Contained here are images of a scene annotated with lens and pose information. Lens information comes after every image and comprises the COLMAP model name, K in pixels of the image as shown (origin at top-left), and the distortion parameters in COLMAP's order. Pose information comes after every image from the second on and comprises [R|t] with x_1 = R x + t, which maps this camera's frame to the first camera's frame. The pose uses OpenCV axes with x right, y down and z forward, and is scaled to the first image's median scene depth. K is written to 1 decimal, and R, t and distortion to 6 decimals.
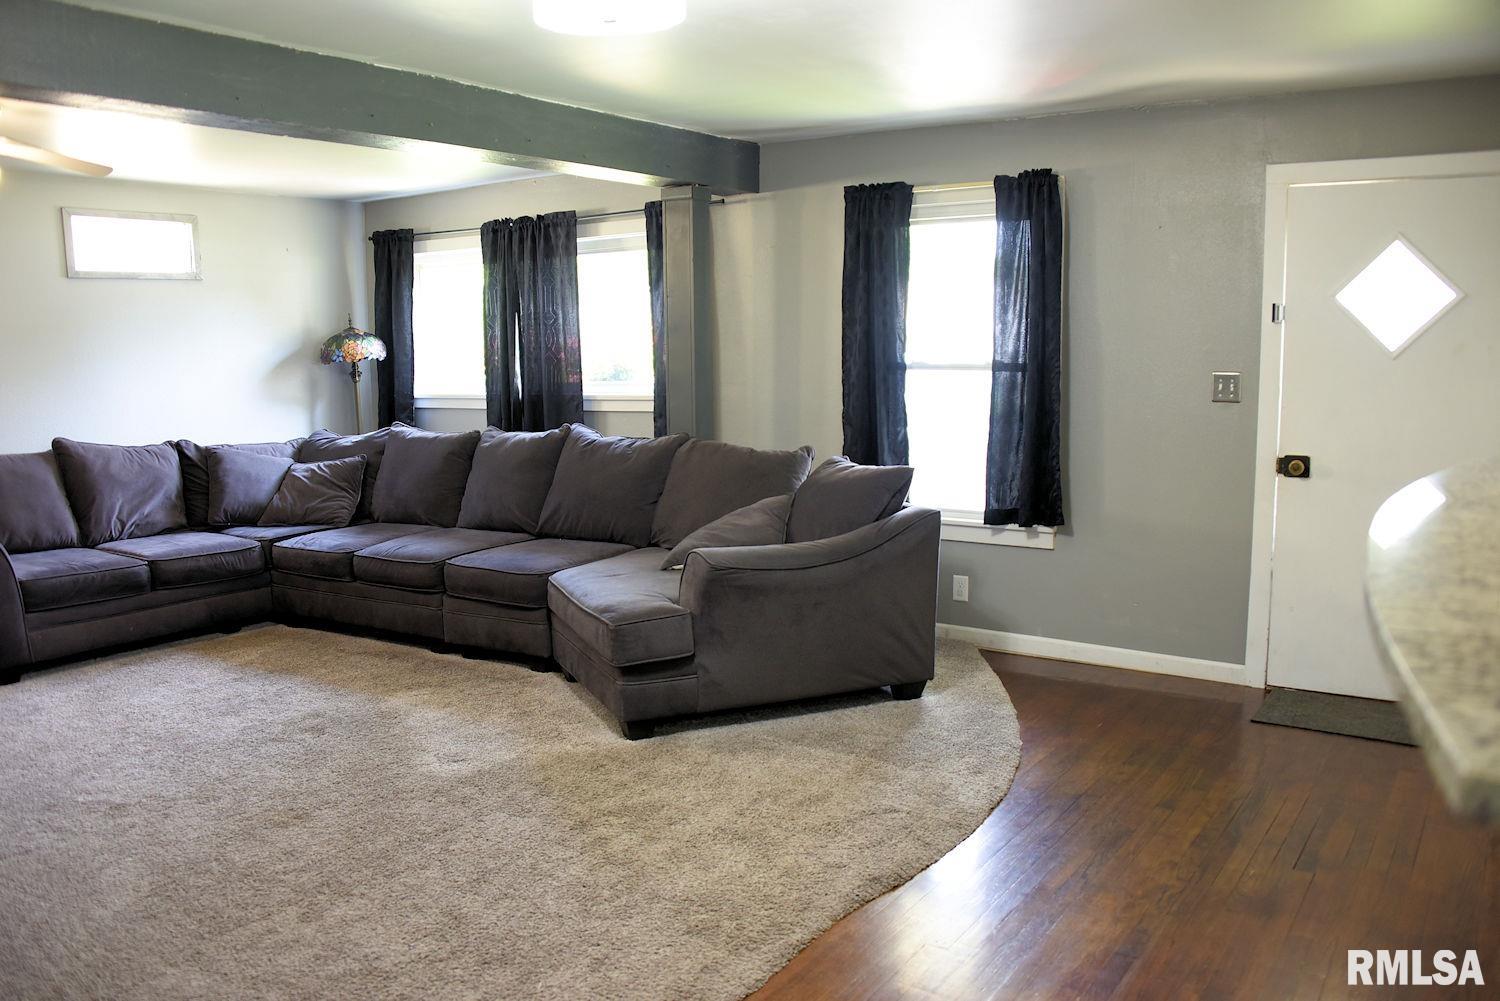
lens RADIAL K [[1213.9, 0, 750.0], [0, 1213.9, 500.5], [0, 0, 1]] dist [-0.134238, 0.080680]
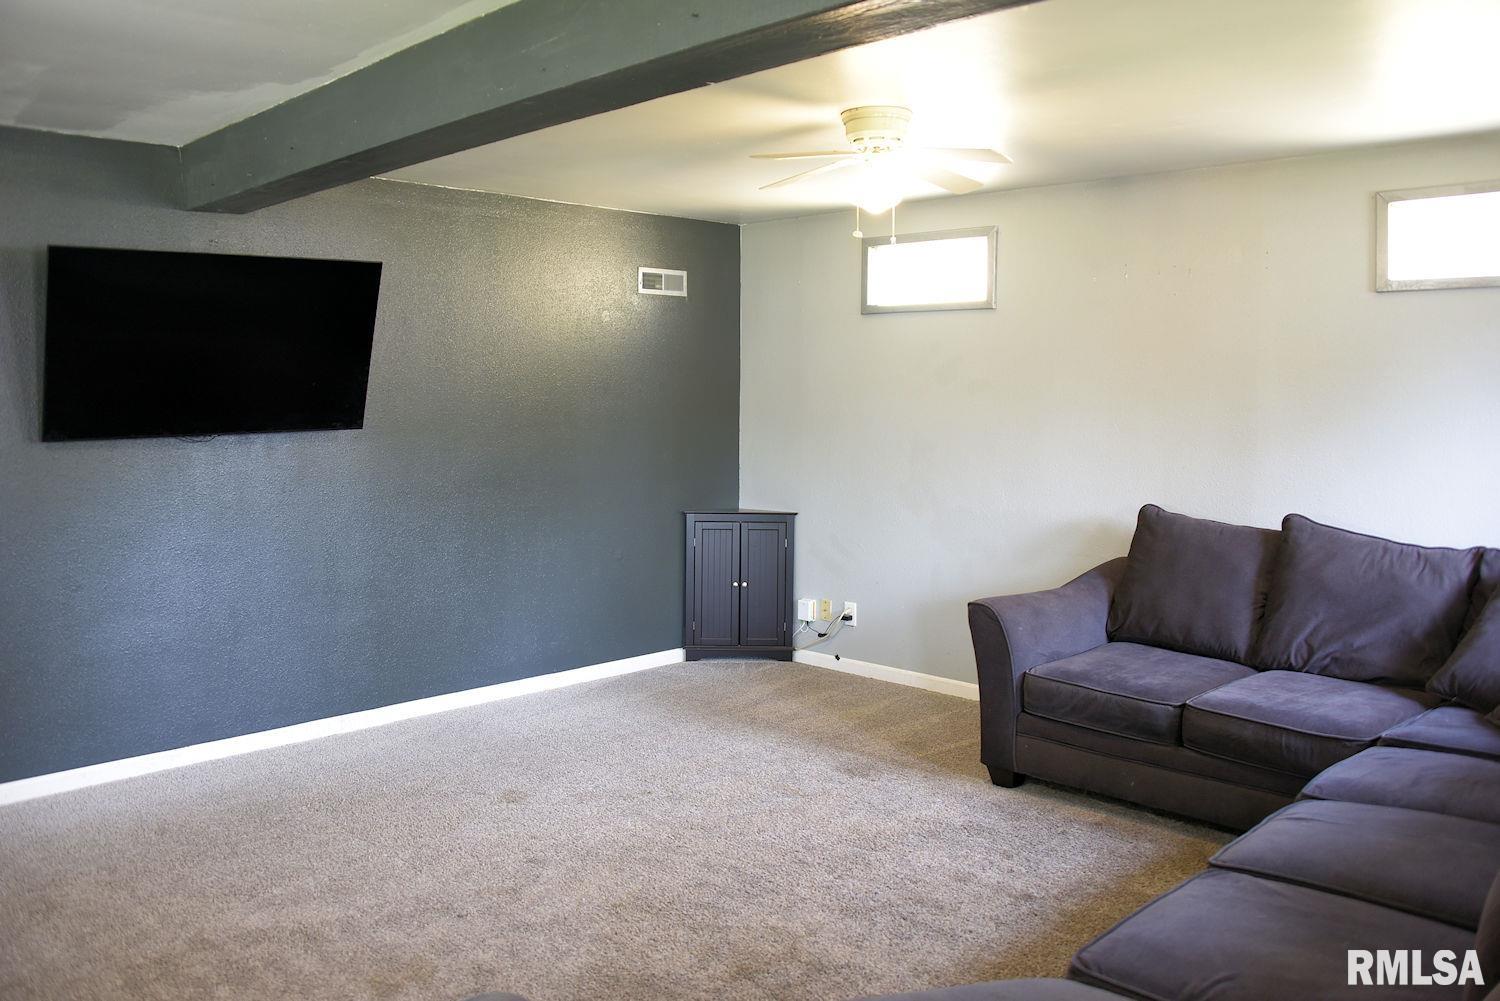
lens RADIAL K [[1213.9, 0, 750.0], [0, 1213.9, 500.5], [0, 0, 1]] dist [-0.134238, 0.080680]
pose [[-0.186883, 0.103157, -0.976951, 0.198531], [-0.127187, 0.983561, 0.128185, -0.118119], [0.974114, 0.148211, -0.170691, 0.826380]]
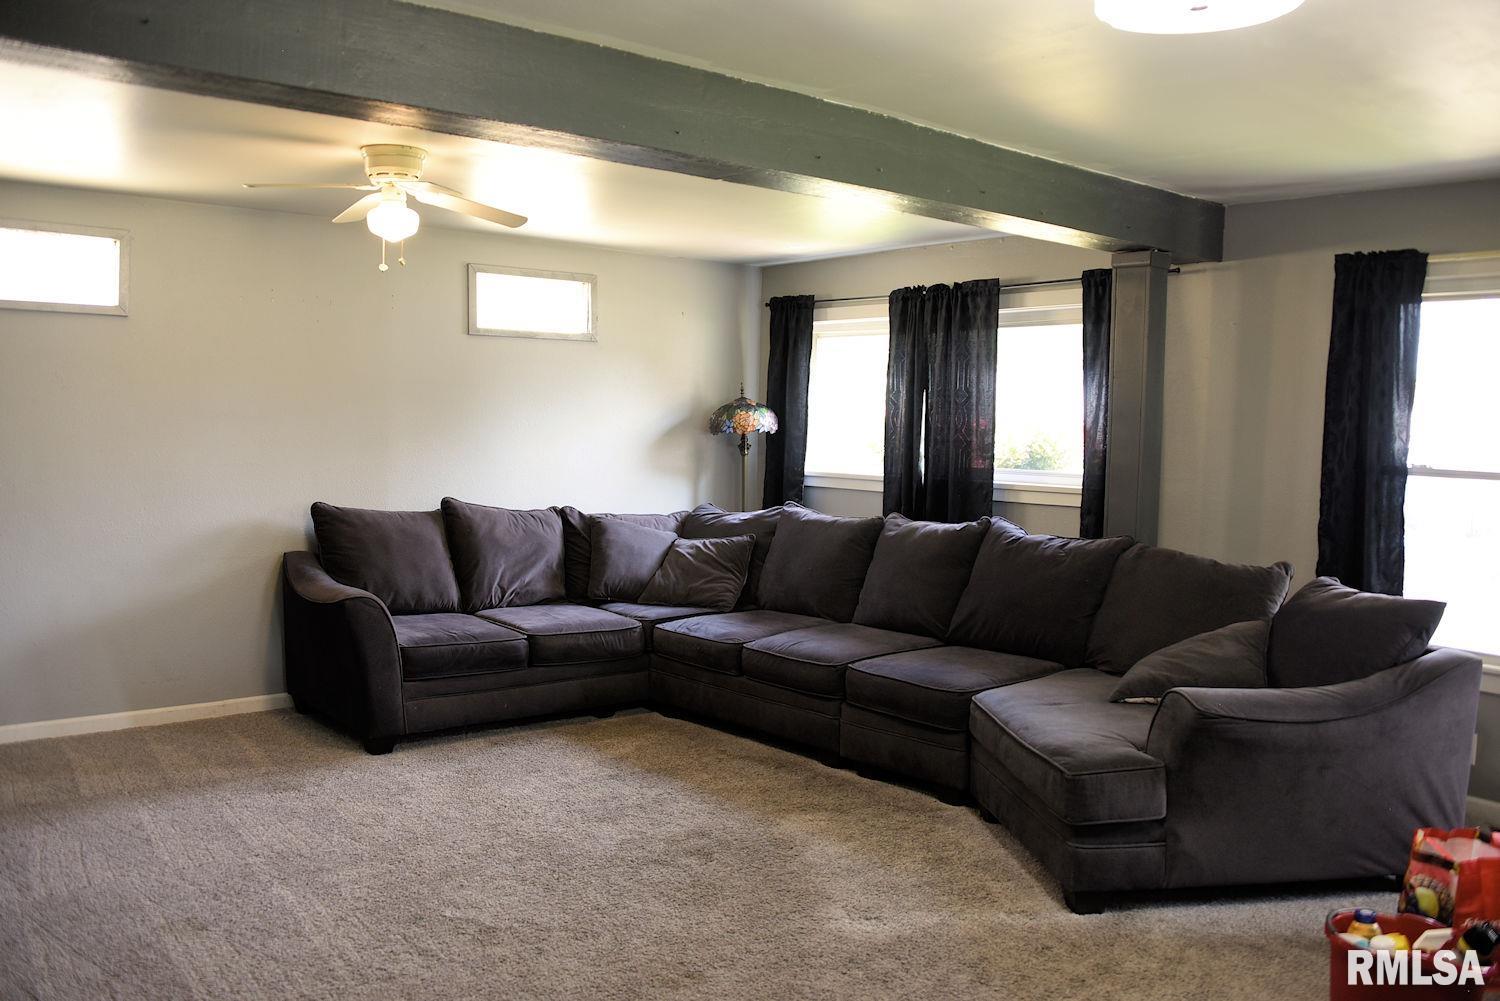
lens RADIAL K [[1213.9, 0, 750.0], [0, 1213.9, 500.5], [0, 0, 1]] dist [-0.134238, 0.080680]
pose [[0.960457, 0.054132, -0.273116, -0.080230], [-0.071395, 0.996003, -0.053664, -0.016024], [0.269120, 0.071041, 0.960483, 0.110529]]
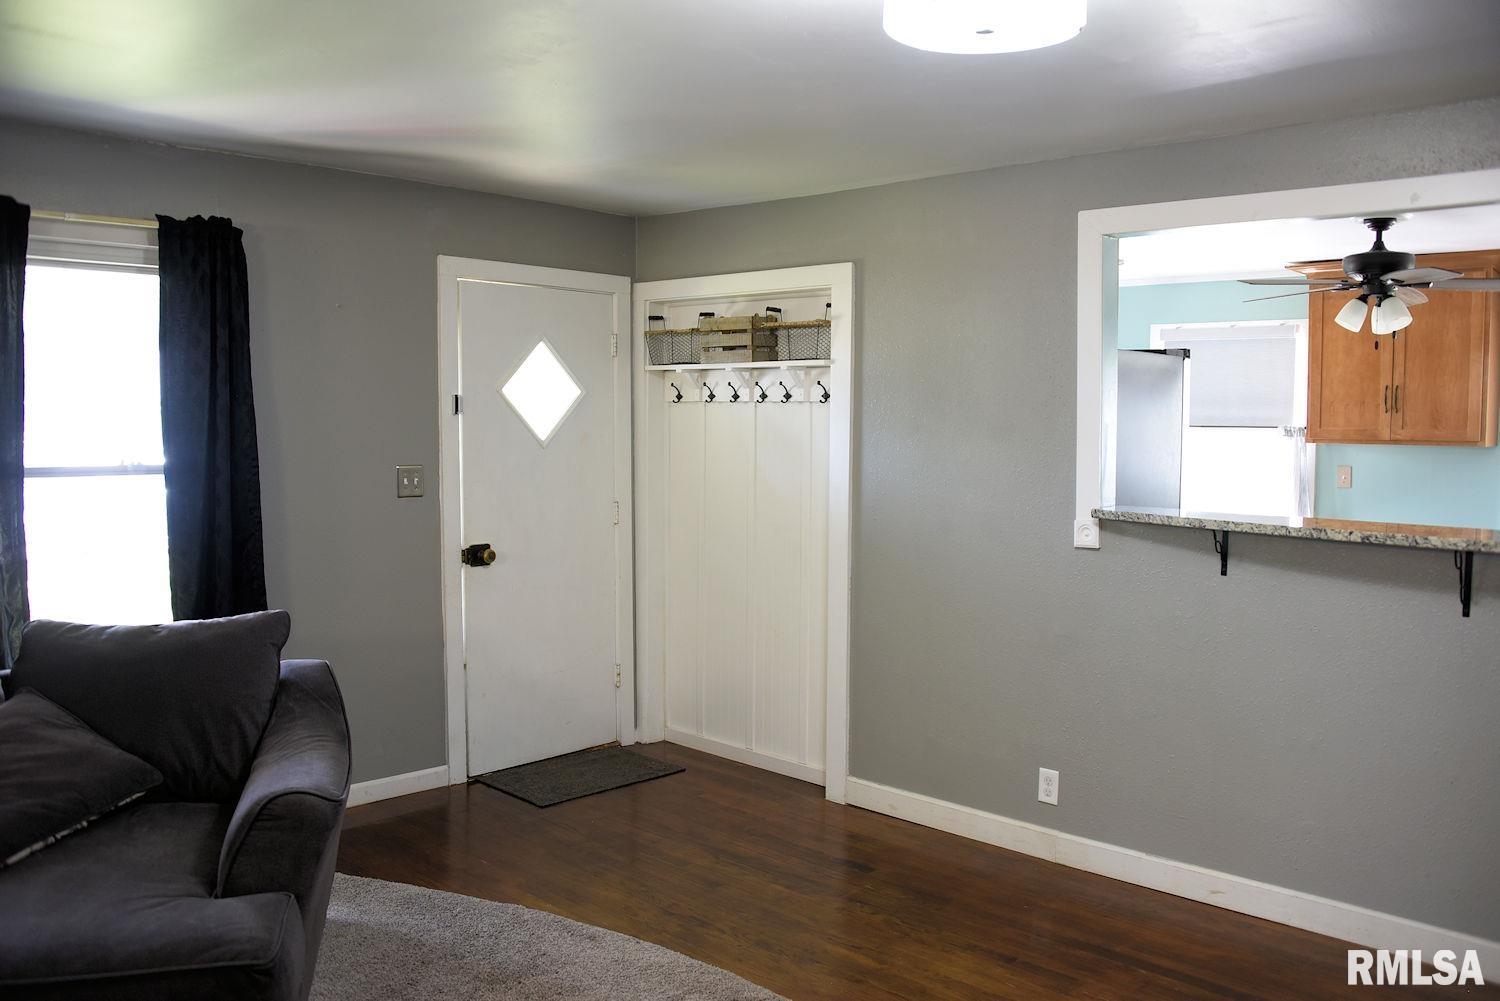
lens RADIAL K [[1213.9, 0, 750.0], [0, 1213.9, 500.5], [0, 0, 1]] dist [-0.134238, 0.080680]
pose [[0.181764, -0.053852, 0.981866, -0.419064], [0.122117, 0.992006, 0.031802, -0.065767], [-0.975730, 0.114122, 0.186887, 0.475537]]
